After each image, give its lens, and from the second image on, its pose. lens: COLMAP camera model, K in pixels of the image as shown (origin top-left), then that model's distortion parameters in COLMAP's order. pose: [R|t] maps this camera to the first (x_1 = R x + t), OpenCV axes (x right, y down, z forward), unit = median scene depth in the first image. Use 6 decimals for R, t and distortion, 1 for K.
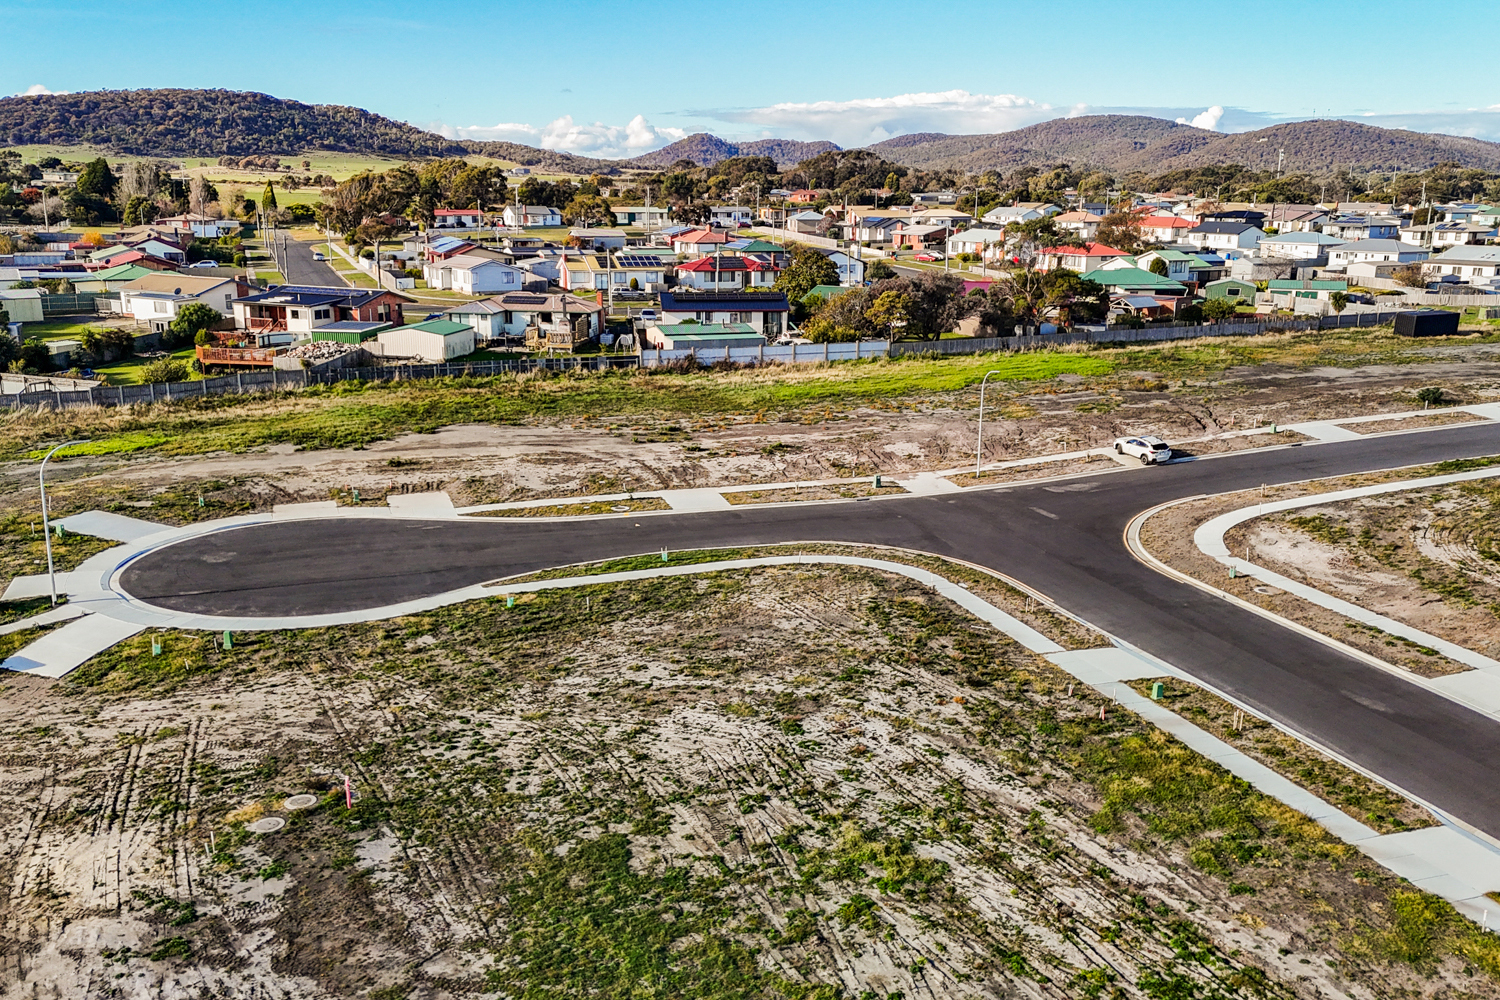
lens RADIAL K [[1294.6, 0, 757.6], [0, 1294.6, 497.8], [0, 0, 1]] dist [0.095371, -0.101970]
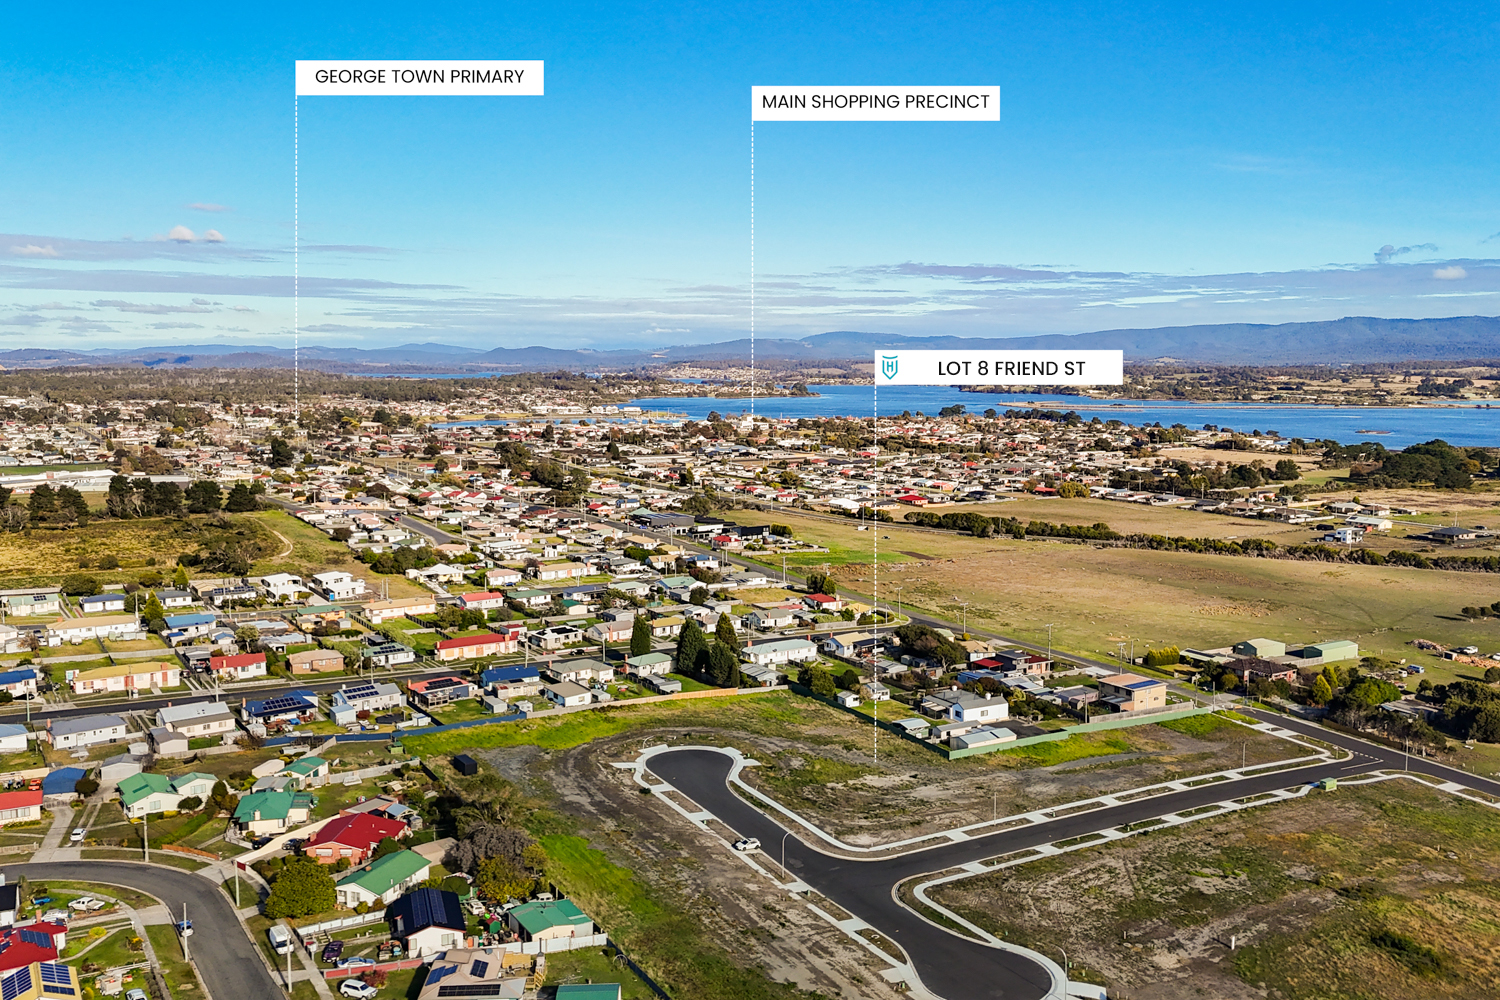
lens RADIAL K [[1294.6, 0, 760.3], [0, 1294.6, 493.0], [0, 0, 1]] dist [0.095371, -0.101970]
pose [[-0.191374, -0.106496, 0.975723, -3.643498], [0.226675, 0.962428, 0.149504, -1.856631], [-0.954984, 0.249783, -0.160044, 2.143158]]
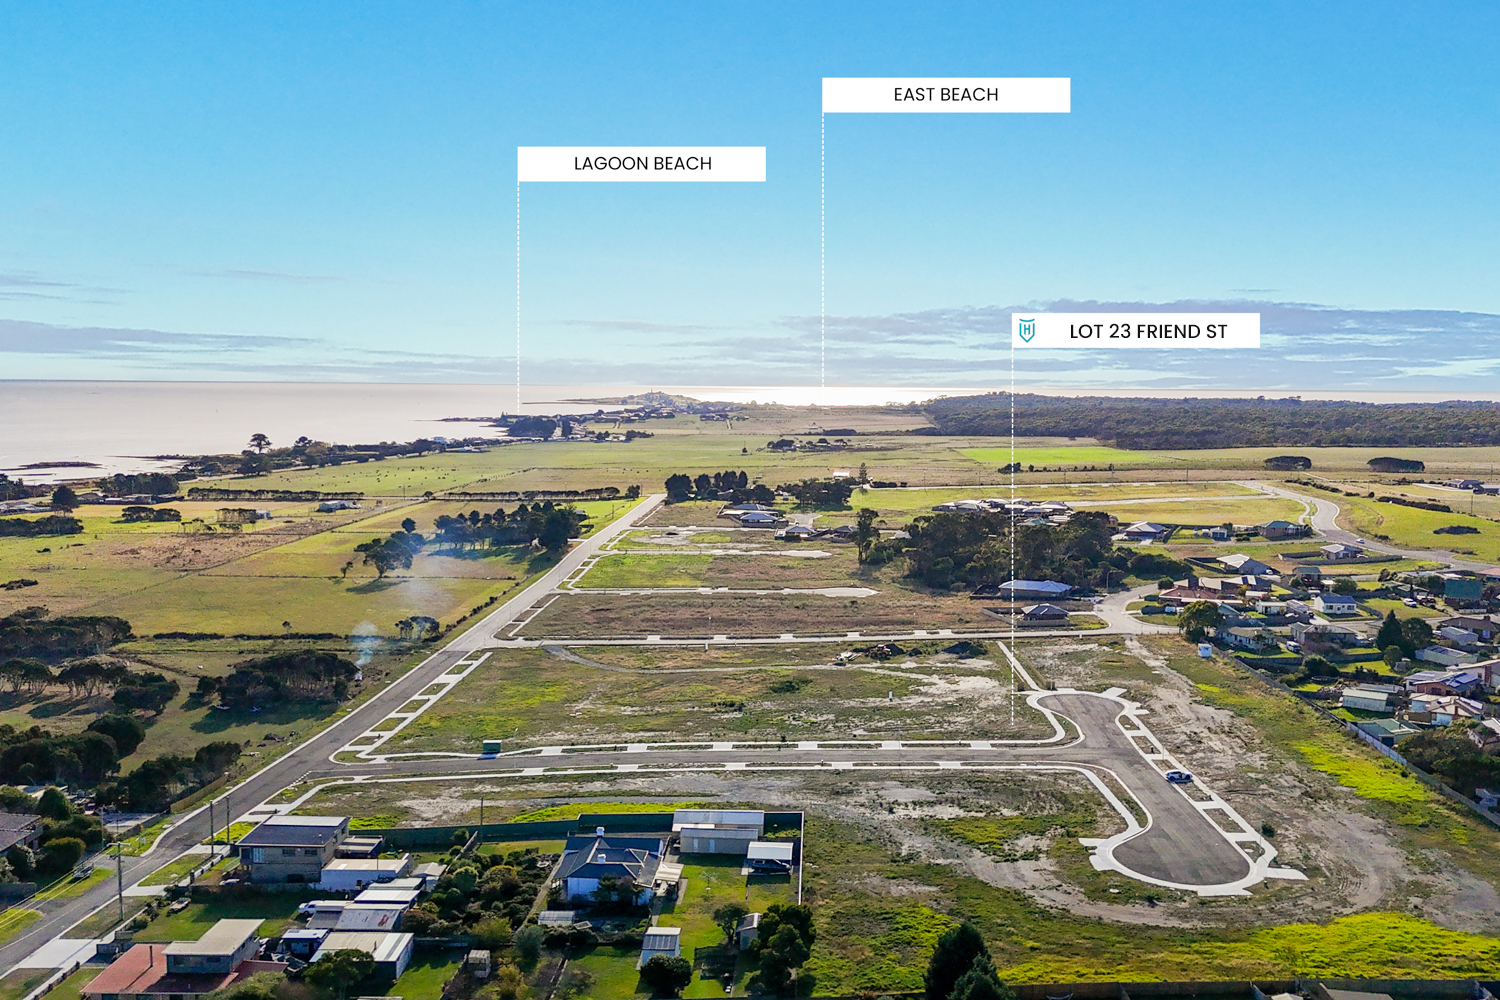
lens RADIAL K [[1294.6, 0, 760.7], [0, 1294.6, 500.1], [0, 0, 1]] dist [0.095371, -0.101970]
pose [[-0.381083, 0.075708, -0.921436, 5.064241], [-0.224357, 0.959279, 0.171606, -1.400480], [0.896905, 0.272127, -0.348579, 1.803517]]
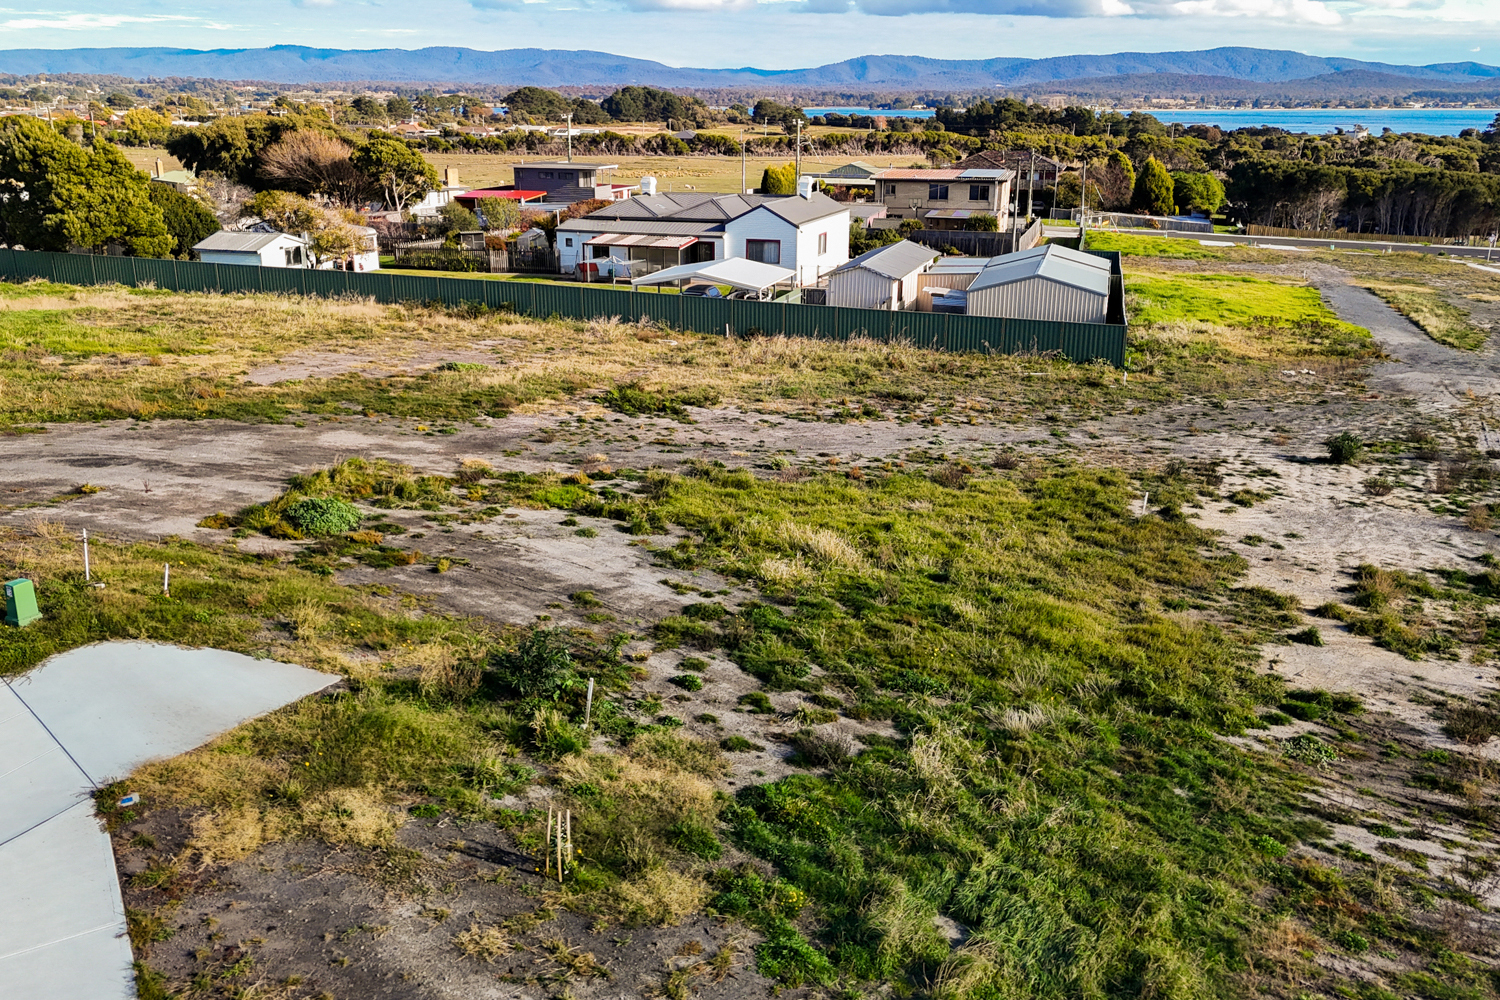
lens RADIAL K [[1294.6, 0, 763.9], [0, 1294.6, 503.1], [0, 0, 1]] dist [0.095371, -0.101970]
pose [[-0.812739, -0.182550, 0.553290, 1.030857], [0.124672, 0.873161, 0.471219, -0.230354], [-0.569133, 0.451958, -0.686893, 1.739025]]
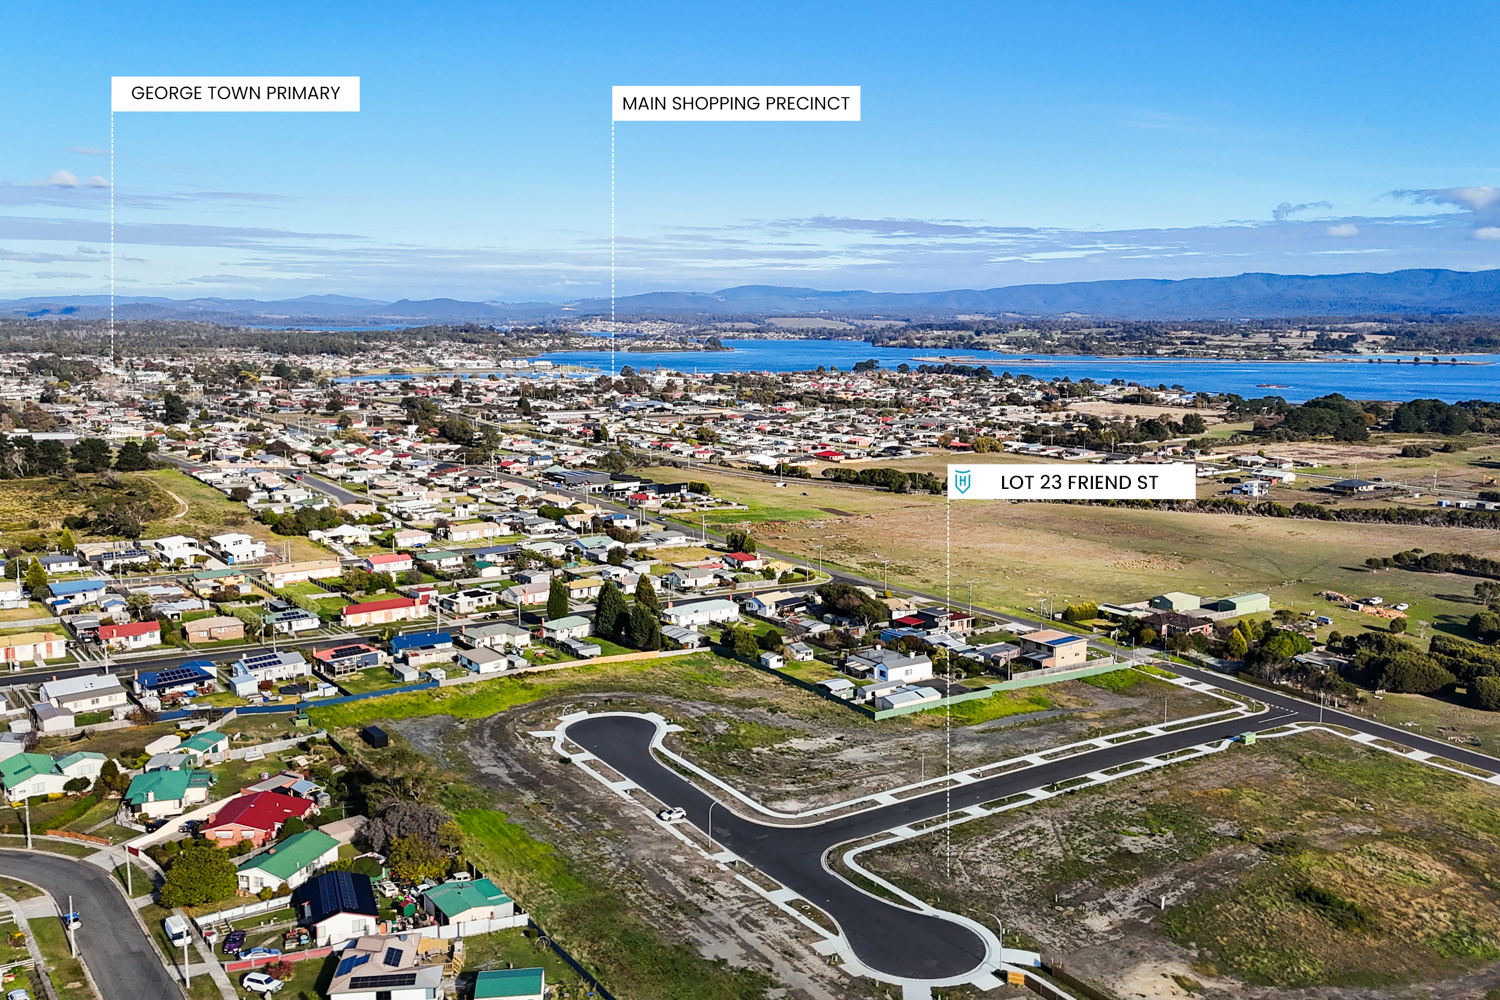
lens RADIAL K [[1294.6, 0, 759.4], [0, 1294.6, 497.6], [0, 0, 1]] dist [0.095371, -0.101970]
pose [[-0.255643, -0.142345, 0.956235, -3.481620], [0.220285, 0.954506, 0.200980, -1.855149], [-0.941340, 0.262024, -0.212656, 2.145789]]
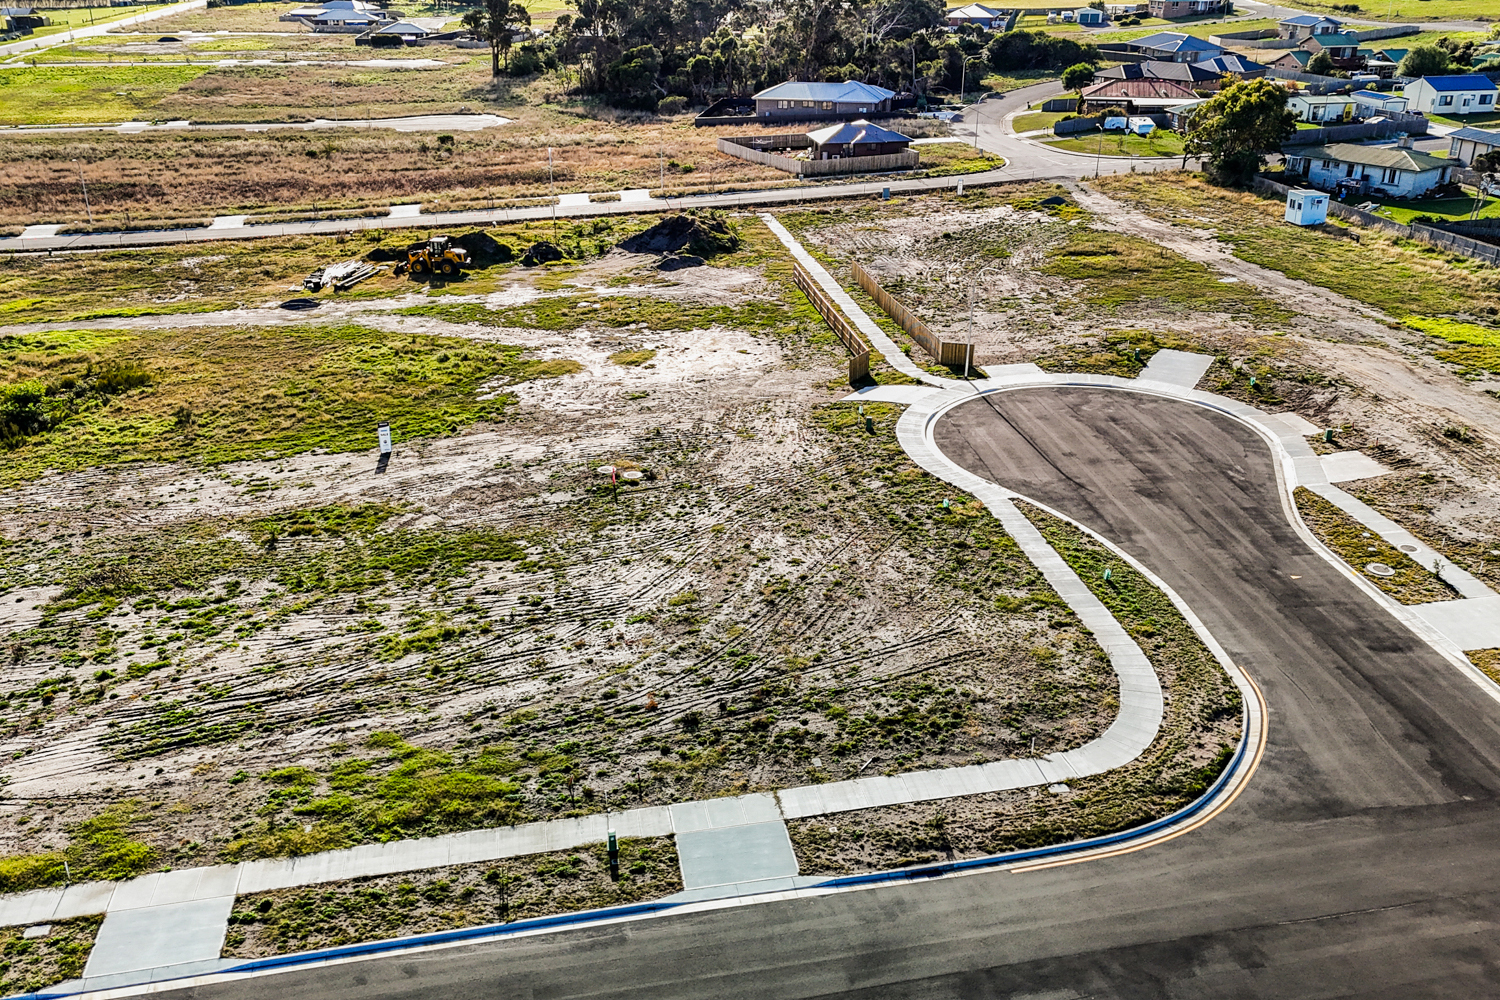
lens RADIAL K [[1294.6, 0, 767.2], [0, 1294.6, 487.0], [0, 0, 1]] dist [0.095371, -0.101970]
pose [[-0.183858, 0.379644, -0.906679, 0.942096], [-0.231975, 0.879590, 0.415342, -0.401073], [0.955188, 0.286691, -0.073651, 1.100799]]
